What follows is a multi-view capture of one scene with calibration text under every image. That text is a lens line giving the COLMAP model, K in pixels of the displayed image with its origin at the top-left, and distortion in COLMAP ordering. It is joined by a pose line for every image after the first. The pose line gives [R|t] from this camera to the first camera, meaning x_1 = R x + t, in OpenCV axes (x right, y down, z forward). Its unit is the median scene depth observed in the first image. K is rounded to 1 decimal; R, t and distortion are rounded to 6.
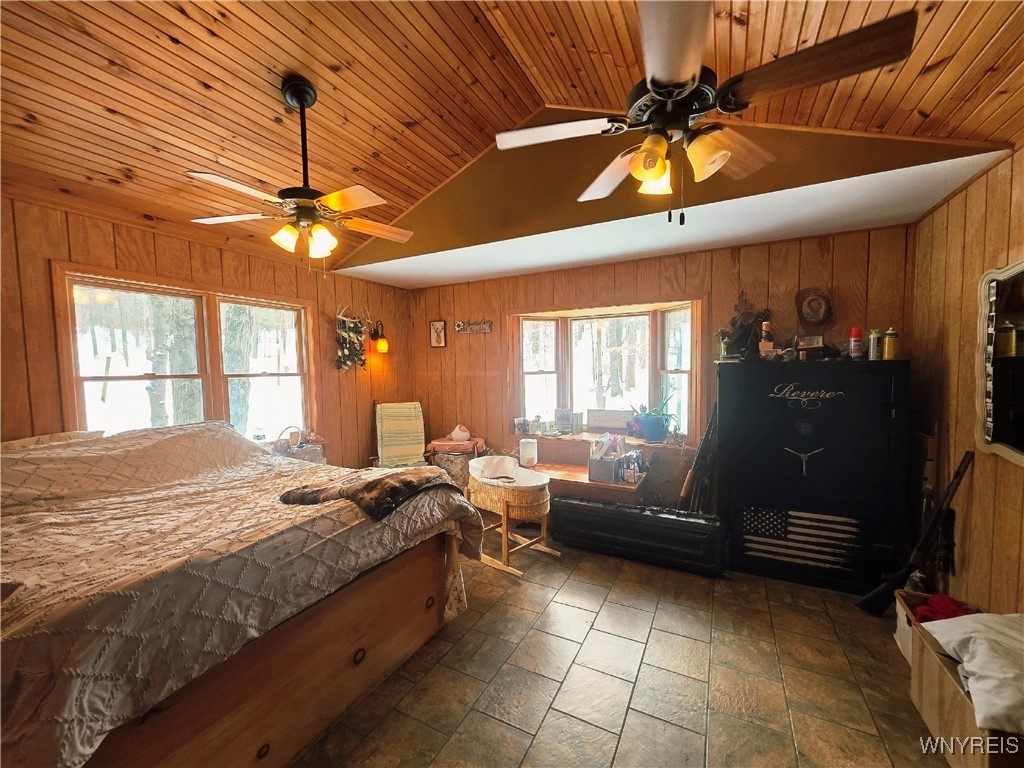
lens RADIAL K [[407.2, 0, 513.3], [0, 407.2, 391.0], [0, 0, 1]] dist [0.003778, -0.000352]
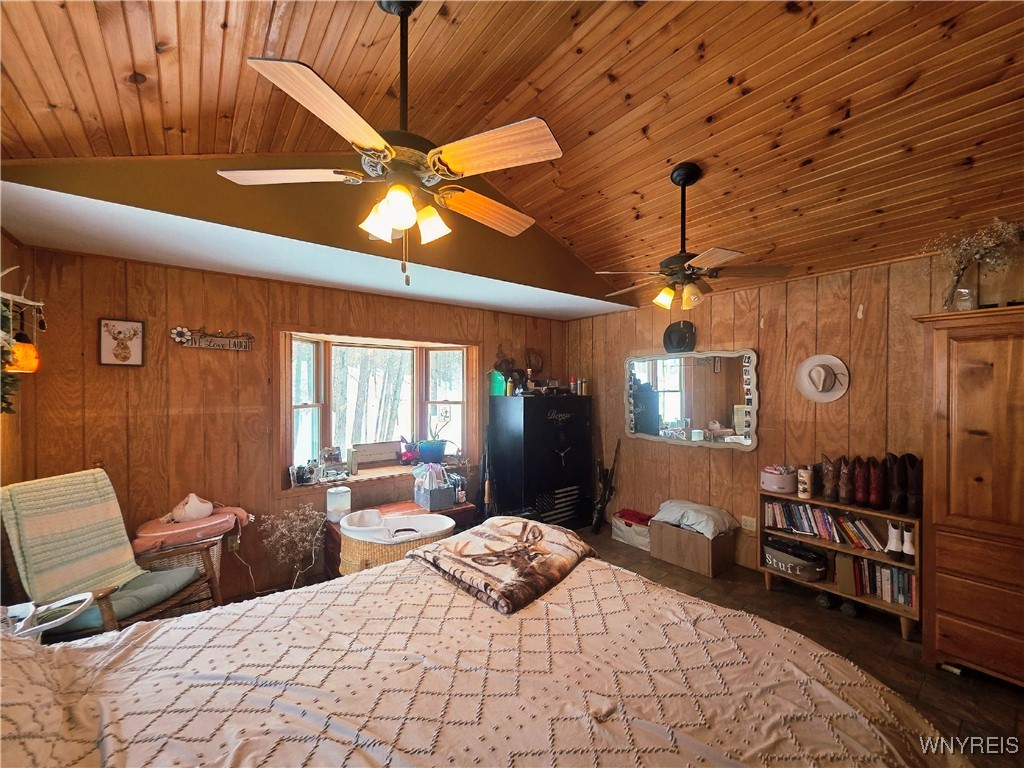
lens RADIAL K [[407.2, 0, 513.3], [0, 407.2, 391.0], [0, 0, 1]] dist [0.003778, -0.000352]
pose [[0.414387, 0.005670, 0.910083, -0.514748], [0.048045, 0.998450, -0.028097, -0.033501], [-0.908832, 0.055368, 0.413473, 0.300755]]
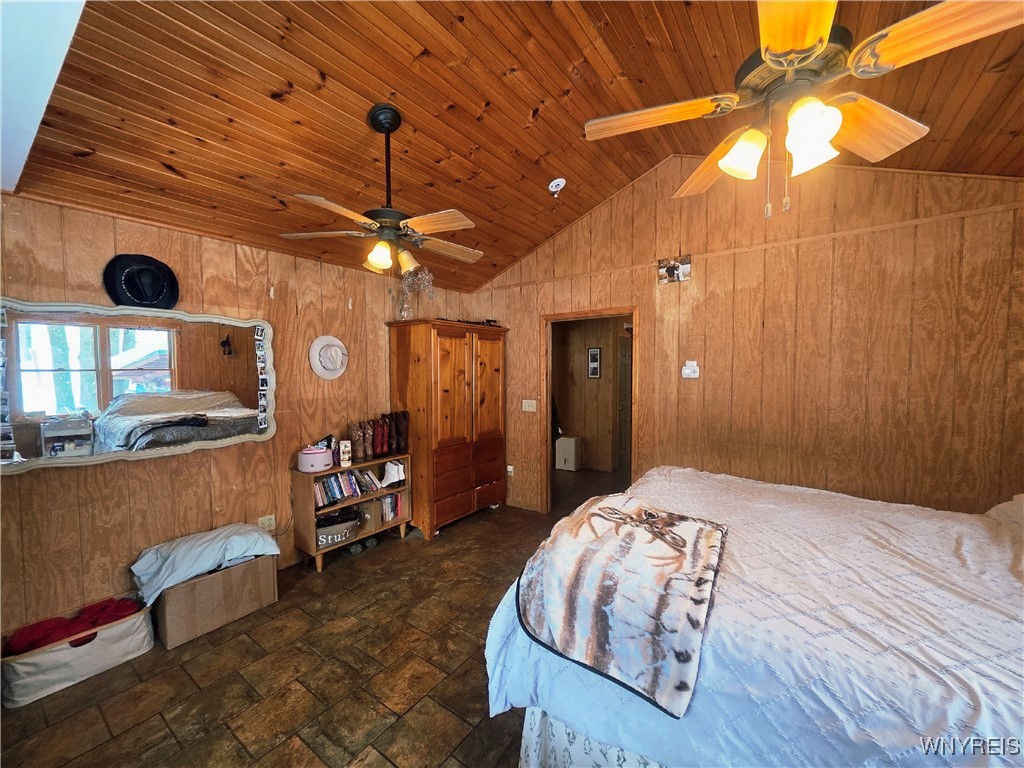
lens RADIAL K [[407.2, 0, 513.3], [0, 407.2, 391.0], [0, 0, 1]] dist [0.003778, -0.000352]
pose [[-0.989158, 0.016606, 0.145916, -0.110839], [0.032234, 0.993908, 0.105398, -0.056364], [-0.143277, 0.108958, -0.983667, 0.819590]]
